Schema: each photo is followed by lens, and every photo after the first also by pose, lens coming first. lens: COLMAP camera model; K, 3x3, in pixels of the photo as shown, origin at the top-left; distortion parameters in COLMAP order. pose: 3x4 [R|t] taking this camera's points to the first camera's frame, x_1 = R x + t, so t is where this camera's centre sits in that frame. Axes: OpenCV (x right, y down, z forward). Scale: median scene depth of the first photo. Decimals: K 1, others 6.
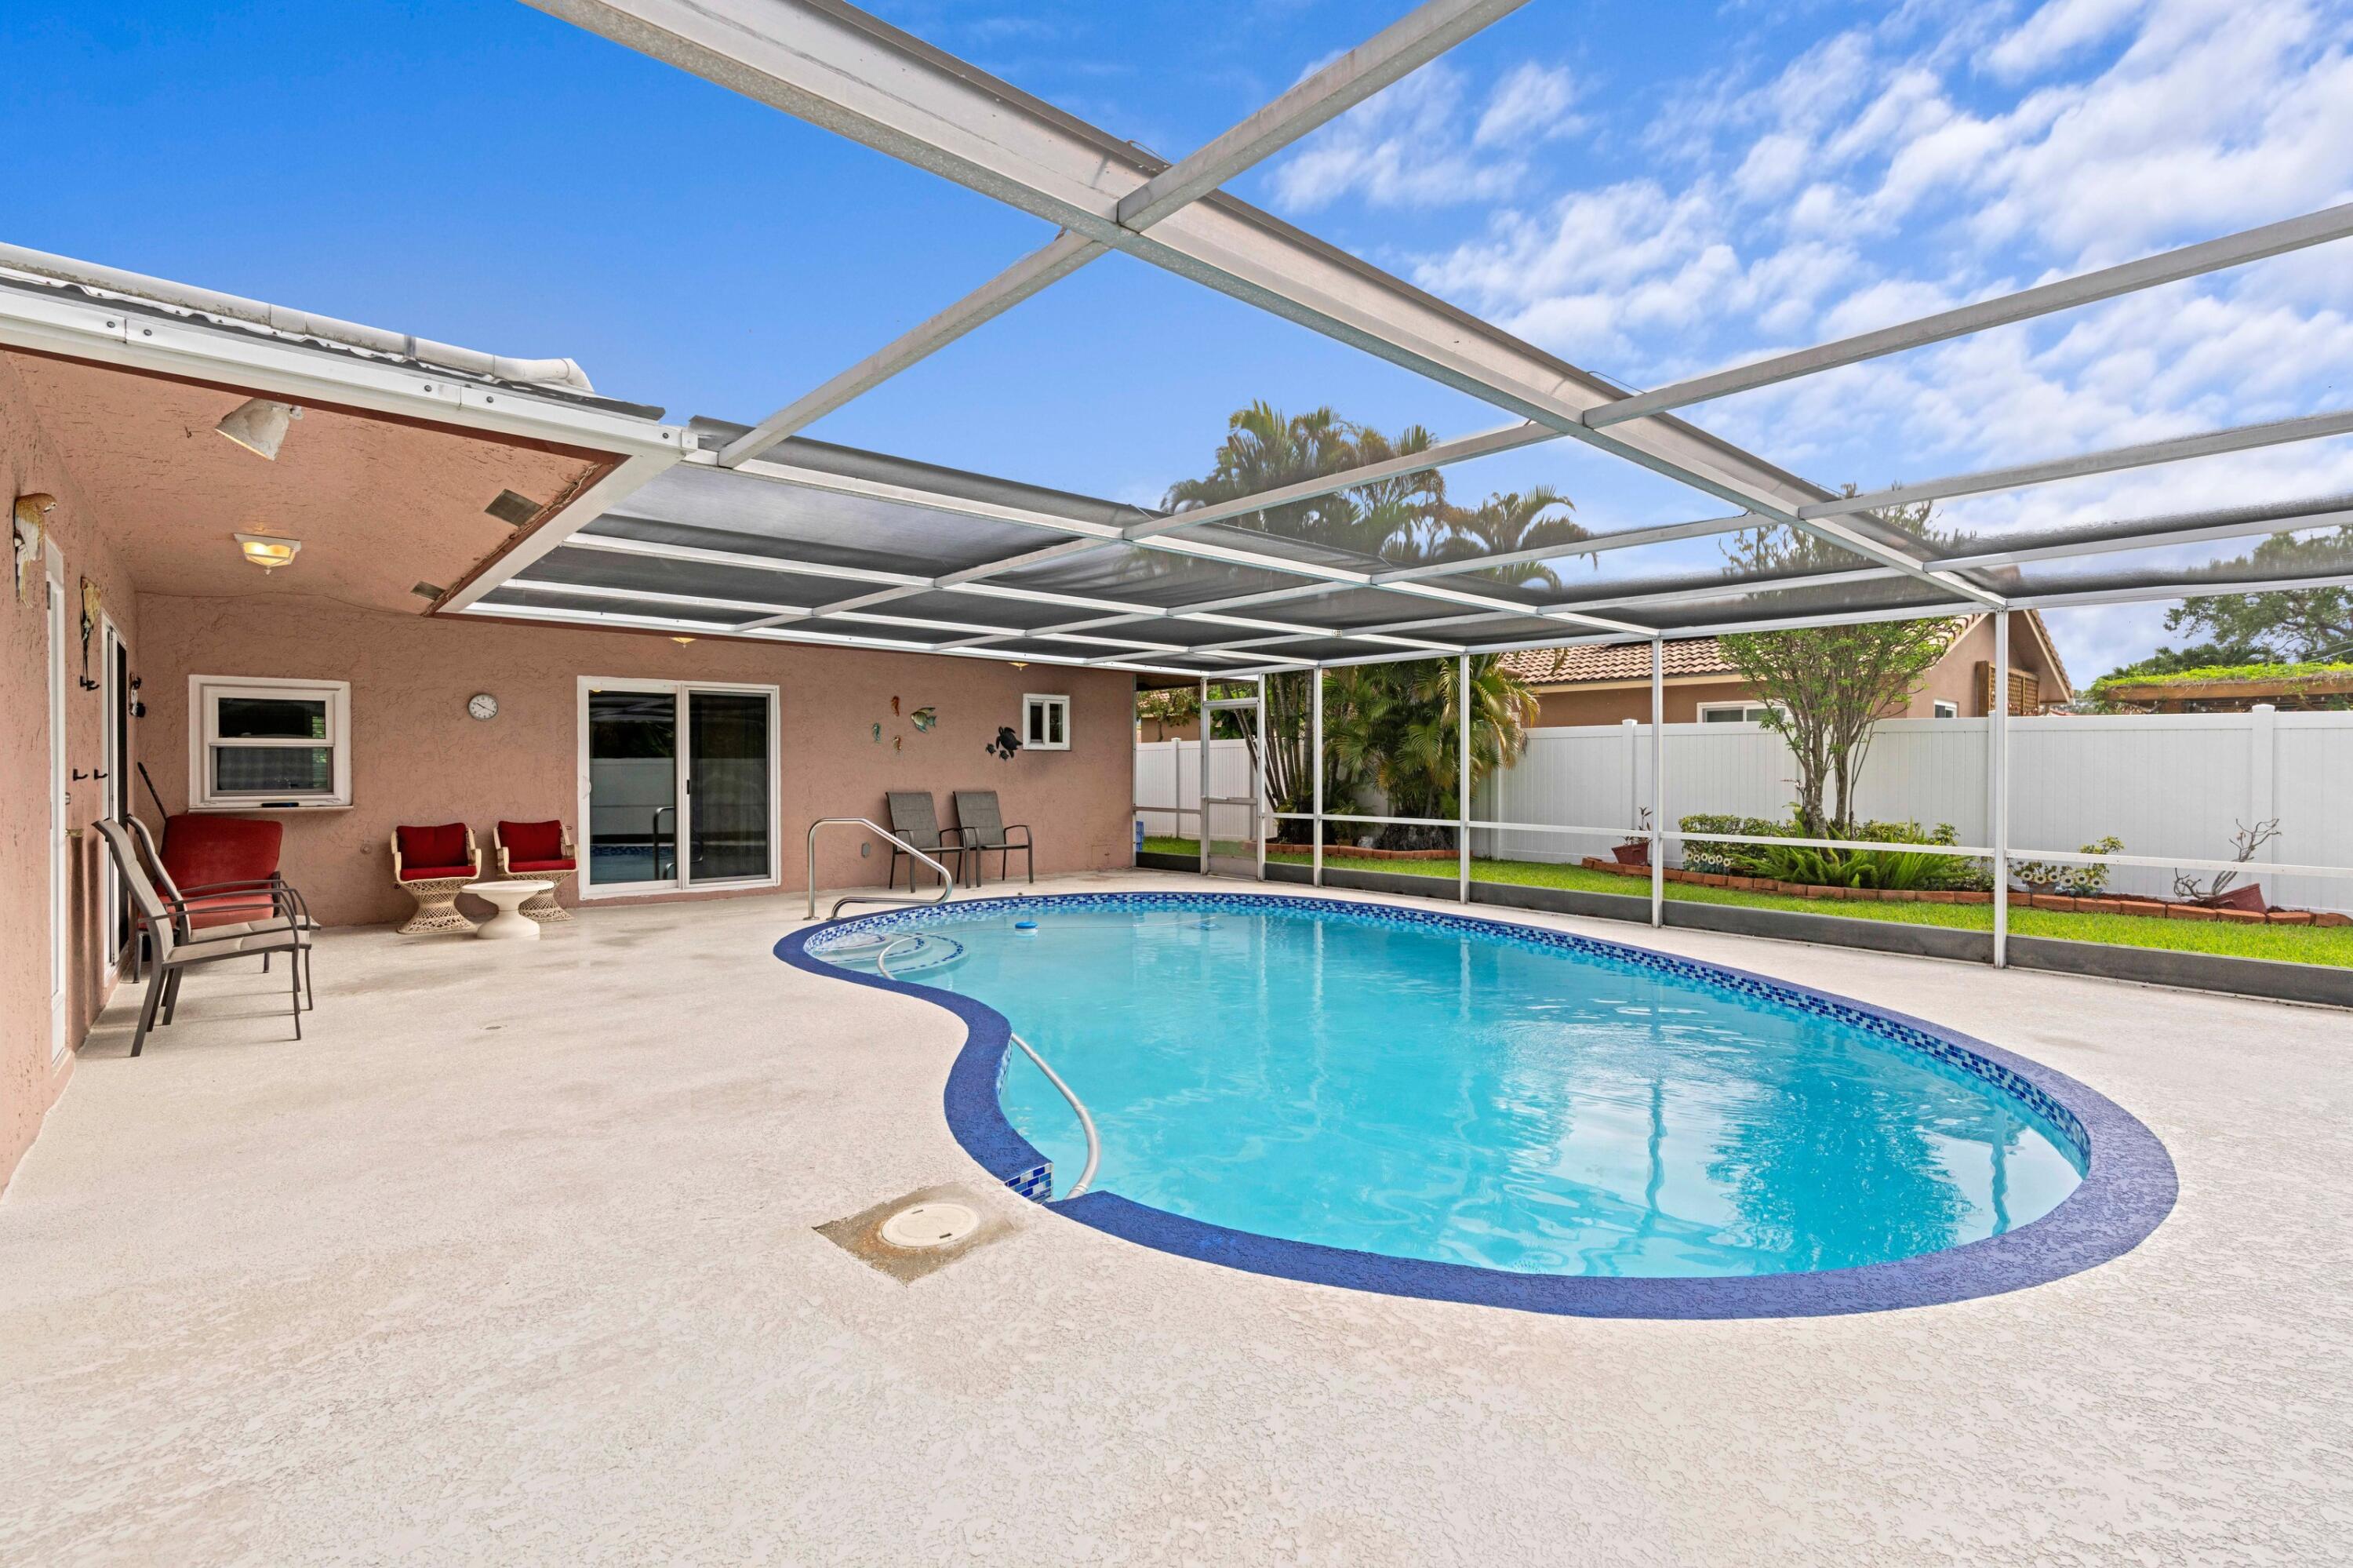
lens RADIAL K [[1057.3, 0, 1185.0], [0, 1057.3, 804.4], [0, 0, 1]] dist [-0.003326, 0.000241]
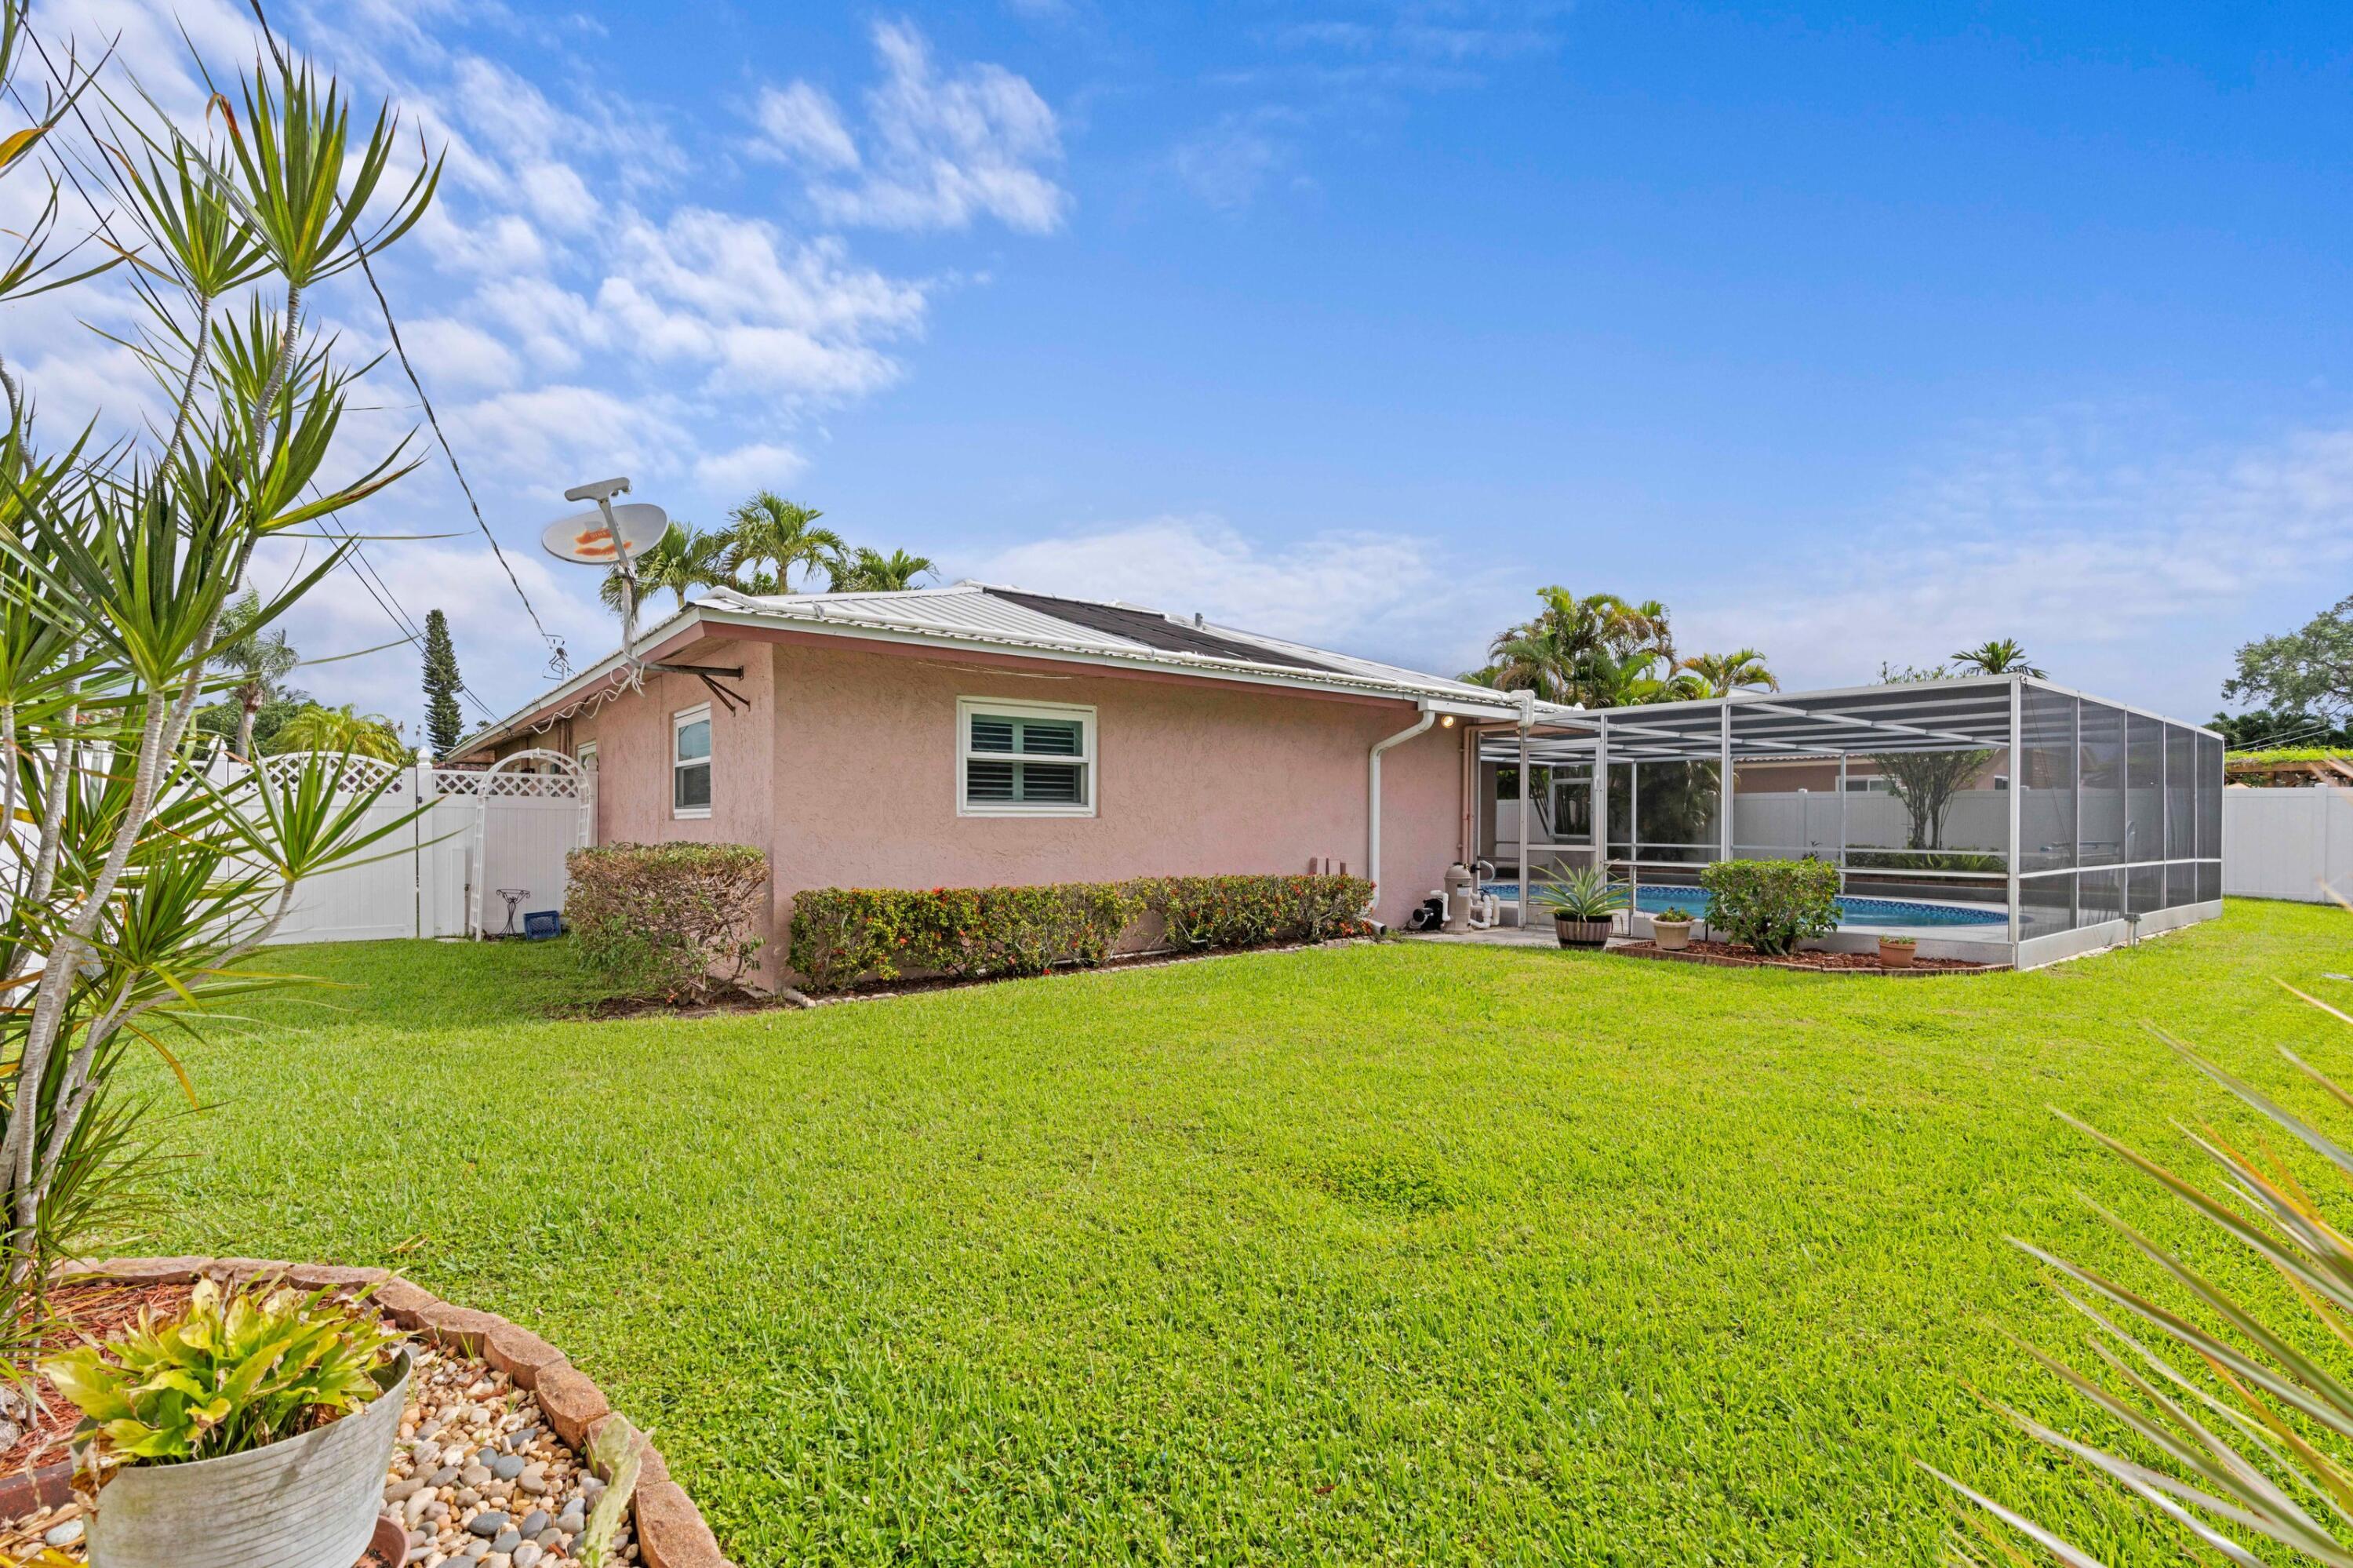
lens RADIAL K [[1057.3, 0, 1185.0], [0, 1057.3, 804.4], [0, 0, 1]] dist [-0.003326, 0.000241]
pose [[0.998148, 0.006044, -0.060528, -0.420970], [-0.008435, 0.999191, -0.039320, 0.018888], [0.060241, 0.039758, 0.997392, -0.671913]]
